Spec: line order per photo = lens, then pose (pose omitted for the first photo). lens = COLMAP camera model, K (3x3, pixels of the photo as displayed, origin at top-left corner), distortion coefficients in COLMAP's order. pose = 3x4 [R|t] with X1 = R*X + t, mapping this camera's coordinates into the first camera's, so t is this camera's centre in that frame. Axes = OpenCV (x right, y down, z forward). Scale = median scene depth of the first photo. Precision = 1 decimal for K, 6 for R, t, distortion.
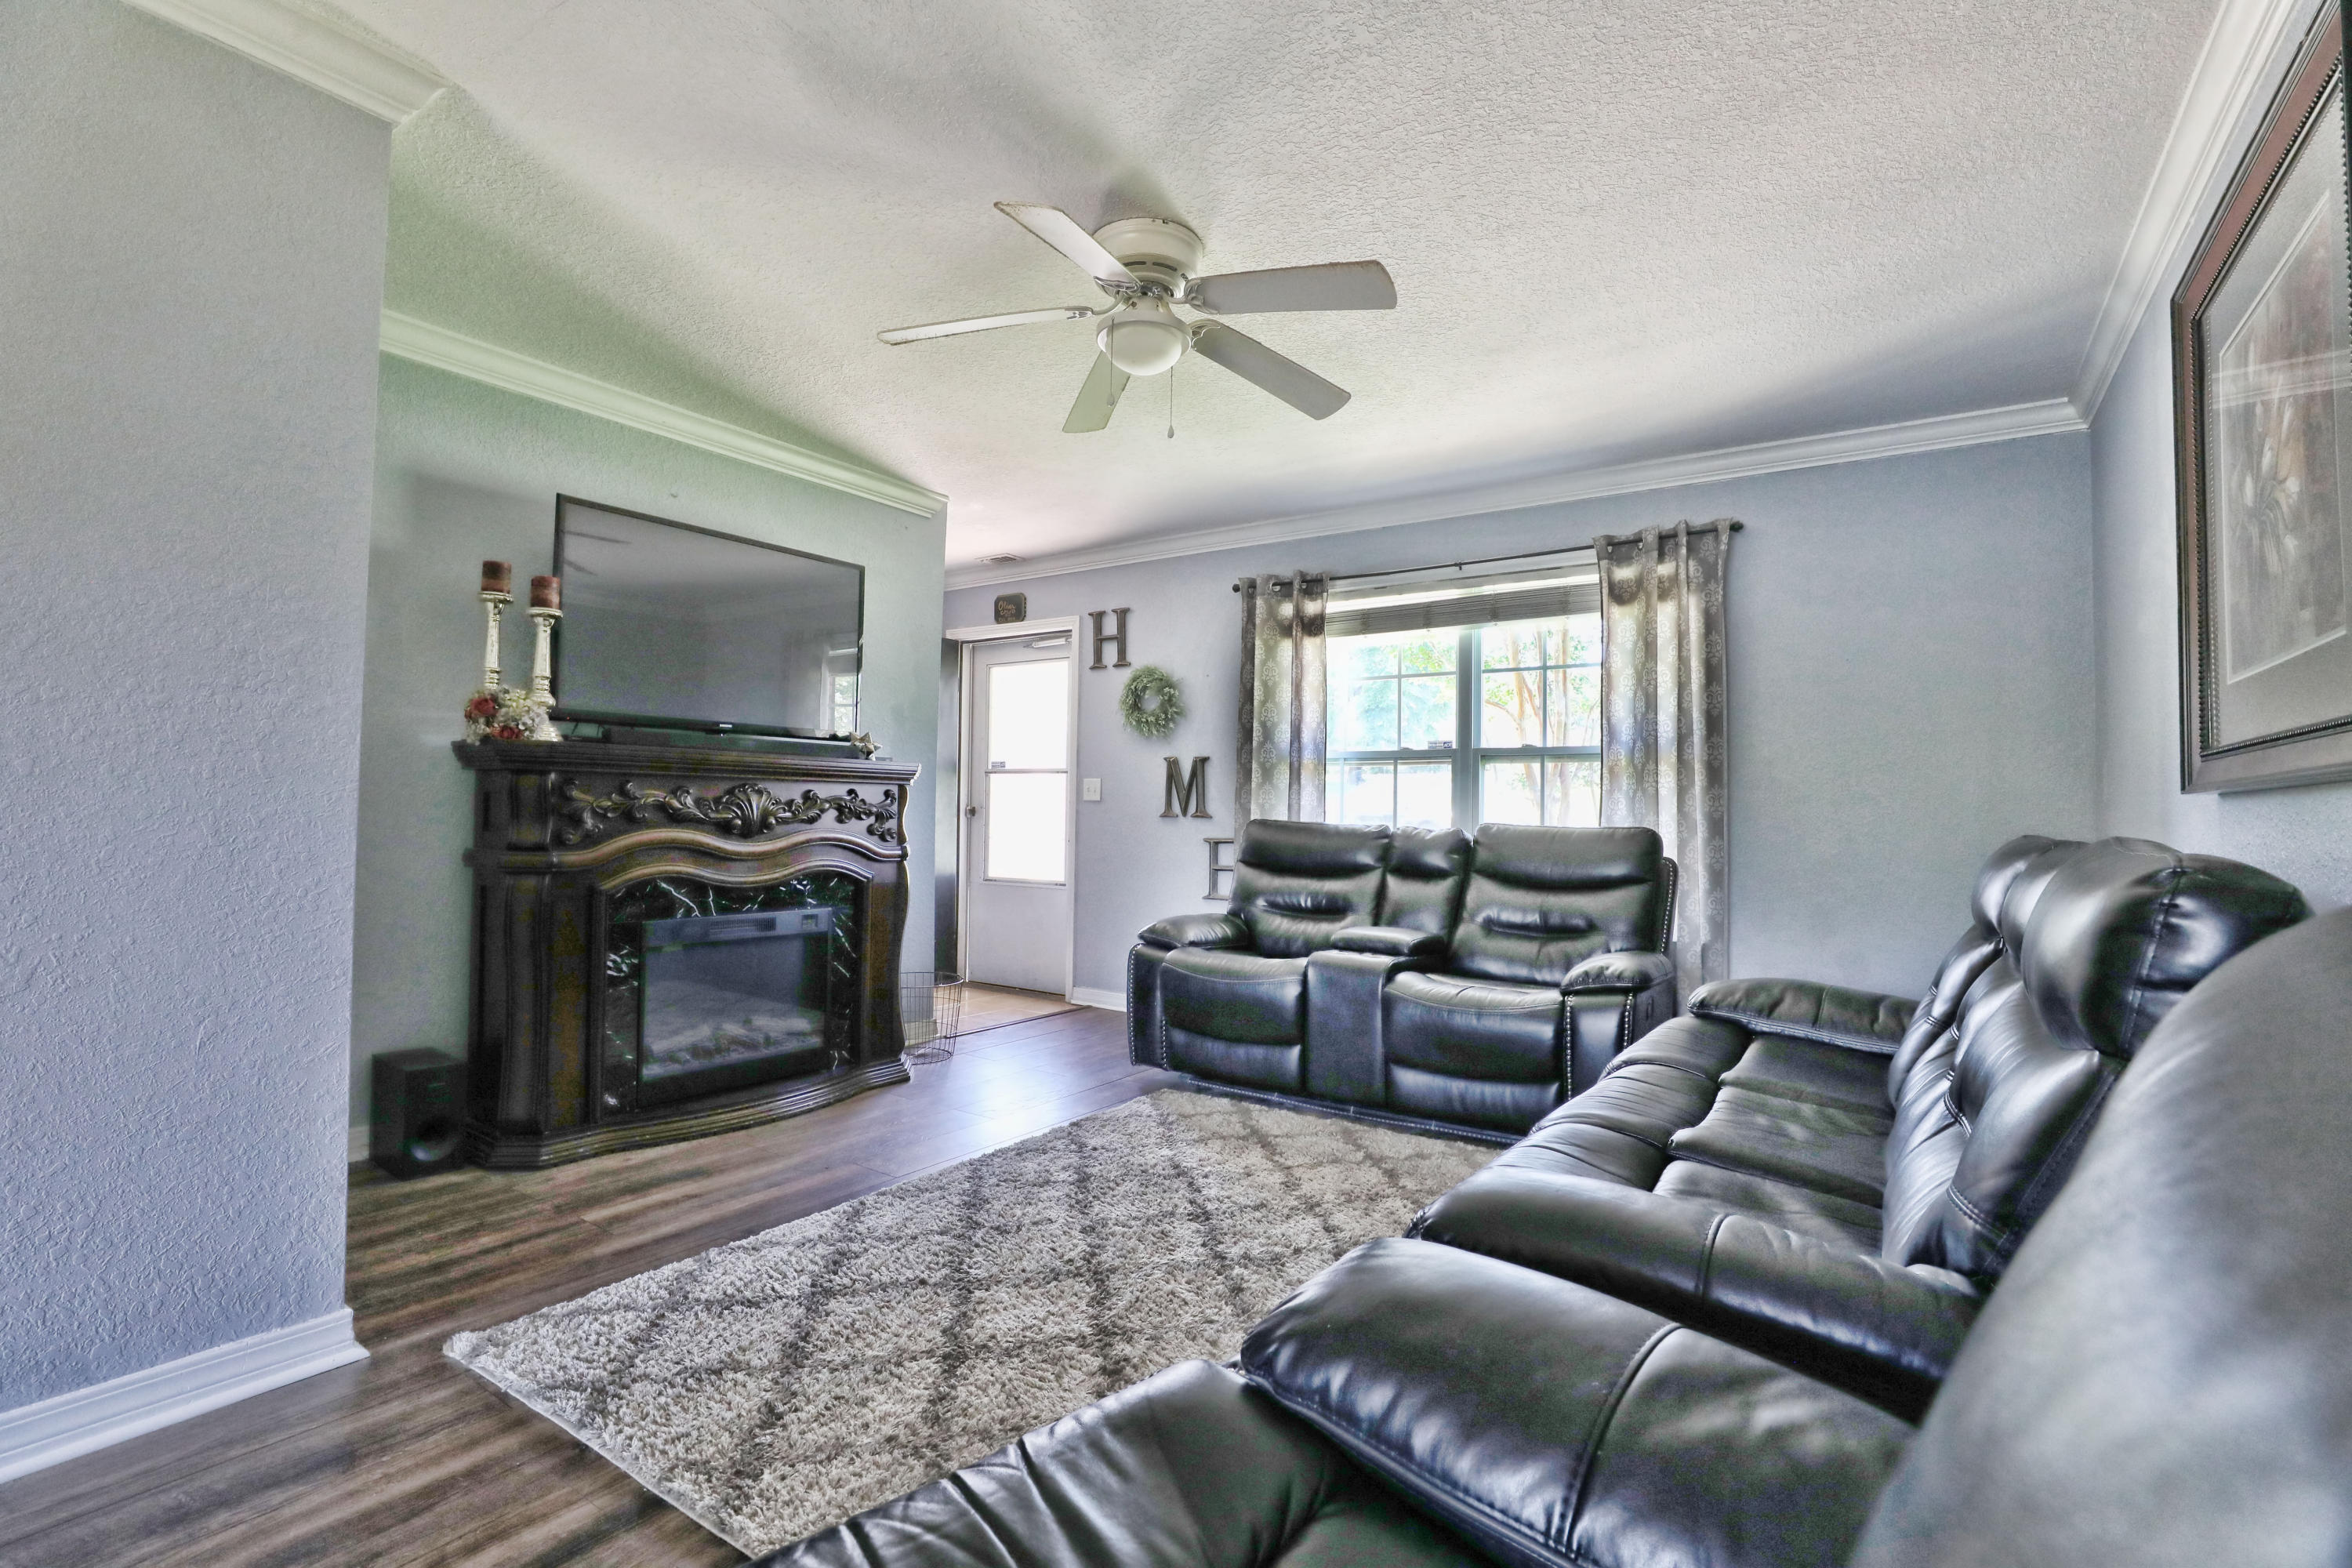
lens RADIAL K [[1075.5, 0, 1176.6], [0, 1075.5, 789.2], [0, 0, 1]] dist [-0.043276, 0.010687]
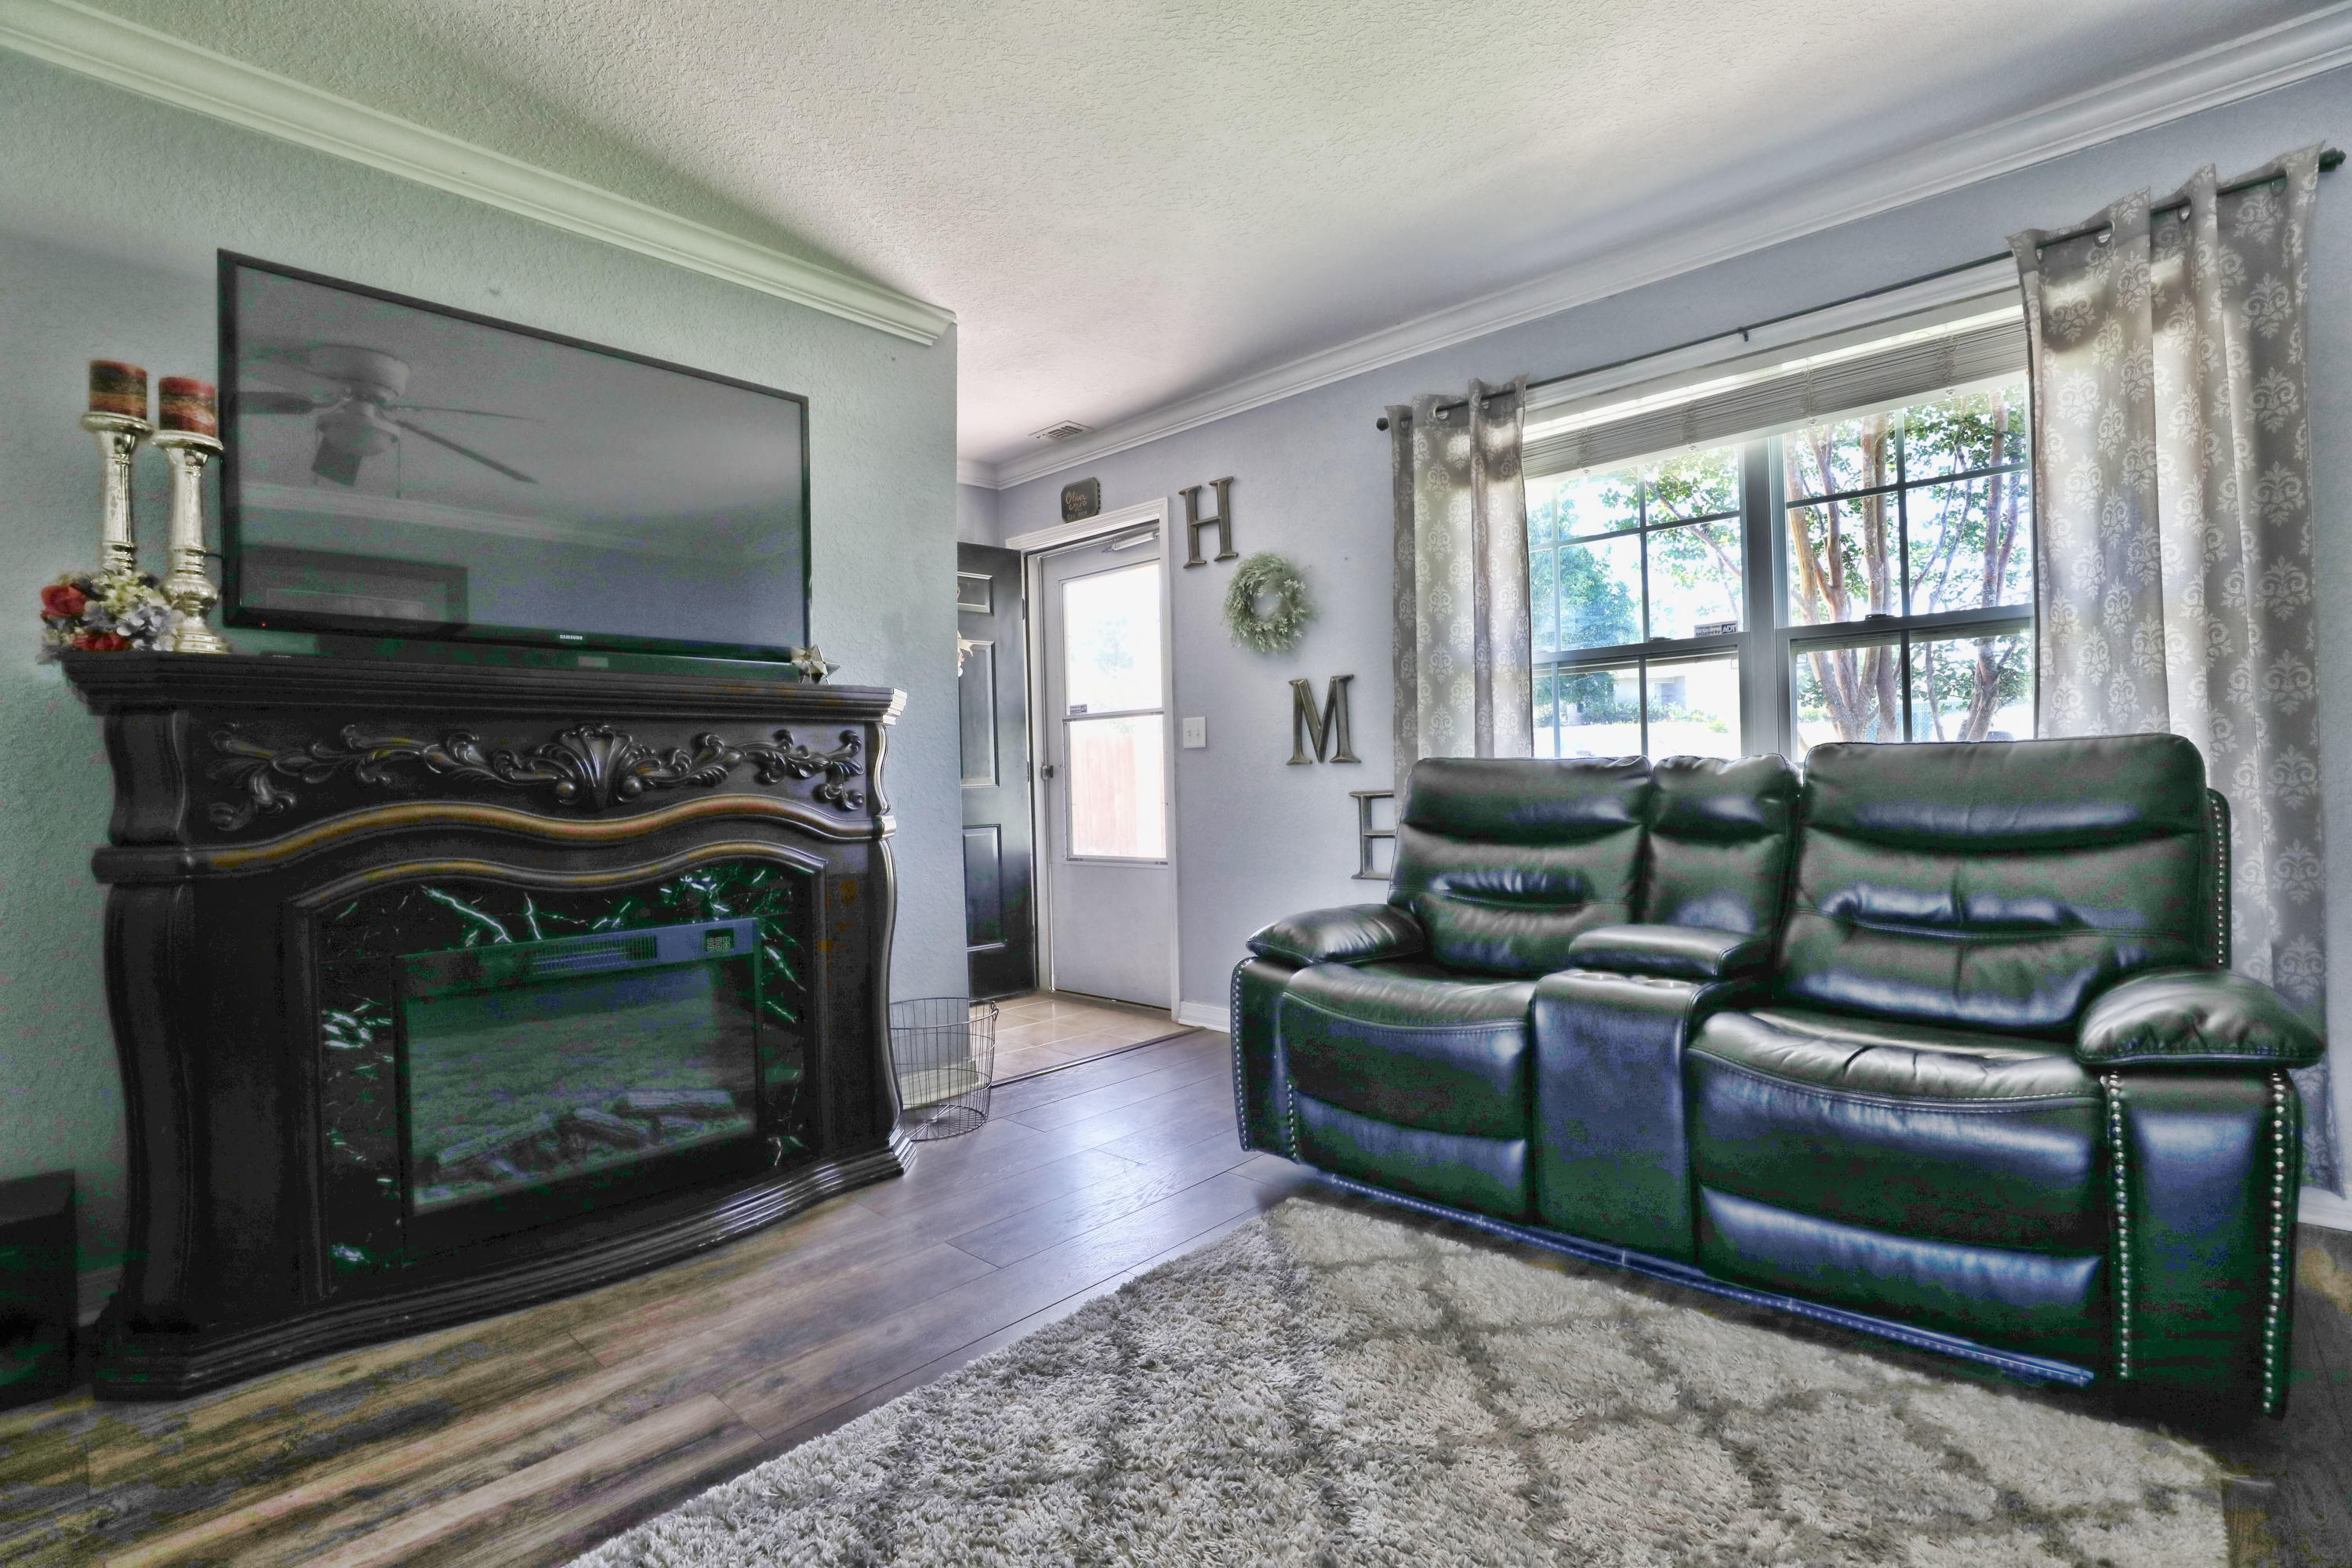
lens RADIAL K [[1075.5, 0, 1174.9], [0, 1075.5, 788.1], [0, 0, 1]] dist [-0.043276, 0.010687]
pose [[0.988434, -0.039145, -0.146510, 0.021524], [0.043215, 0.998760, 0.024699, 0.029395], [0.145362, -0.030745, 0.988901, 0.413445]]
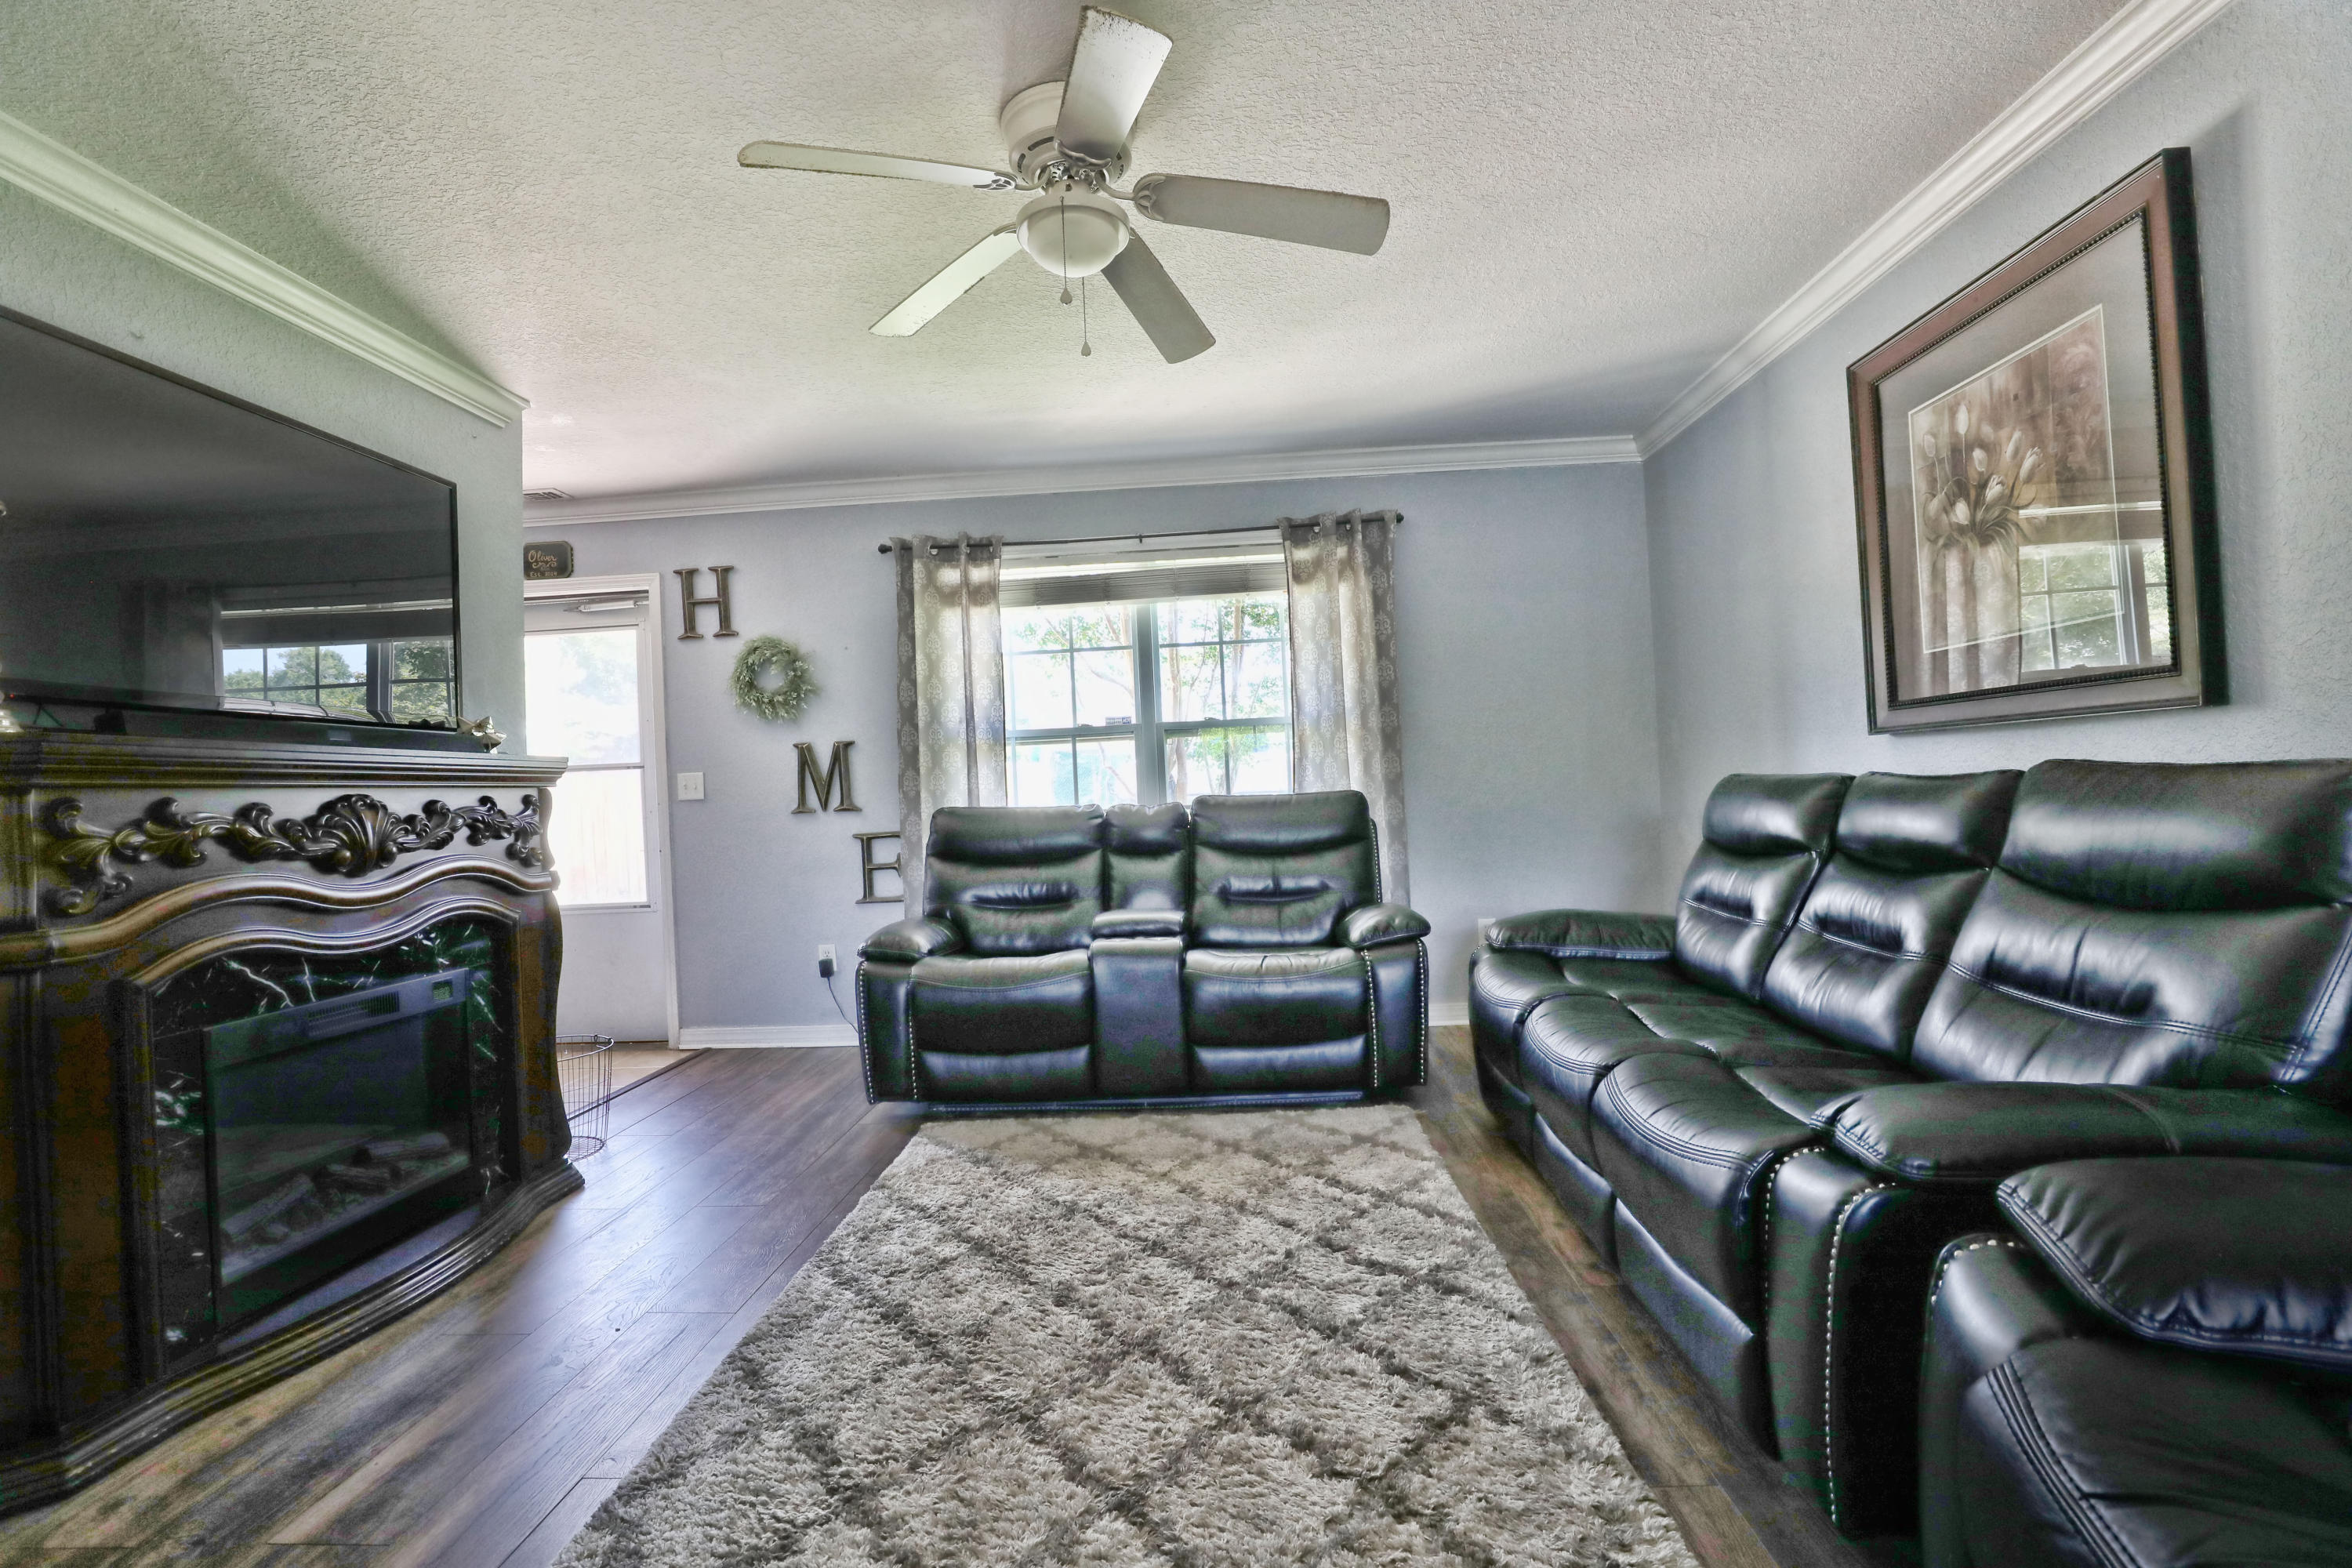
lens RADIAL K [[1075.5, 0, 1181.8], [0, 1075.5, 789.8], [0, 0, 1]] dist [-0.043276, 0.010687]
pose [[0.846876, -0.053402, 0.529103, -0.291118], [0.046793, 0.998569, 0.025890, -0.001011], [-0.529728, 0.002833, 0.848163, 0.170536]]
